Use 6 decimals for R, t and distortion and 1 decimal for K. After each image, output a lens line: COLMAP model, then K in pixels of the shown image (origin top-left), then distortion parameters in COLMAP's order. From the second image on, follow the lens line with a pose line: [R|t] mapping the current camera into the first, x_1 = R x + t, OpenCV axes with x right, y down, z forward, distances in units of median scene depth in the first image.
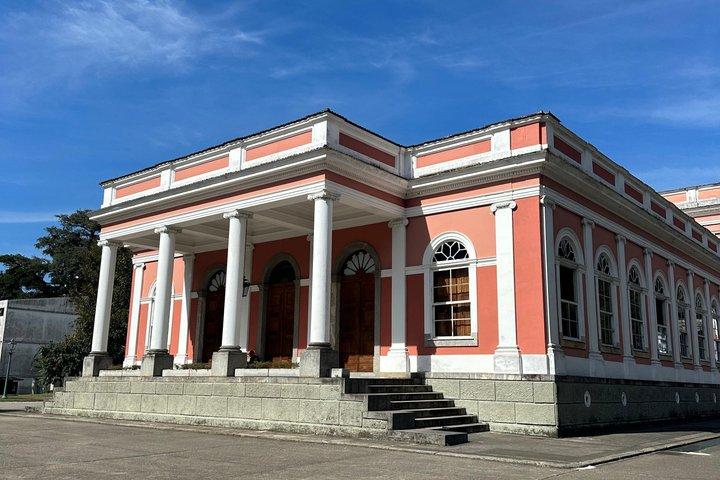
lens RADIAL K [[653.4, 0, 360.0], [0, 653.4, 240.0], [0, 0, 1]] dist [0.188316, -0.355644]
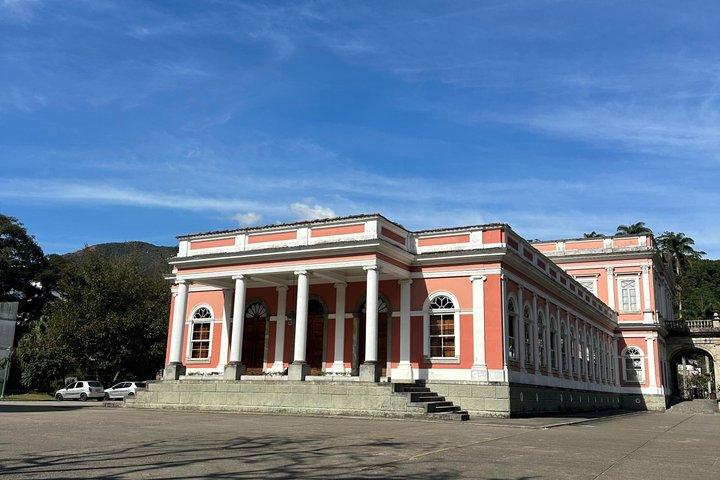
lens RADIAL K [[653.4, 0, 360.0], [0, 653.4, 240.0], [0, 0, 1]] dist [0.188316, -0.355644]
pose [[0.979128, 0.051195, 0.196692, -0.385032], [-0.049653, 0.998685, -0.012769, -0.107498], [-0.197087, 0.002736, 0.980382, -0.530153]]
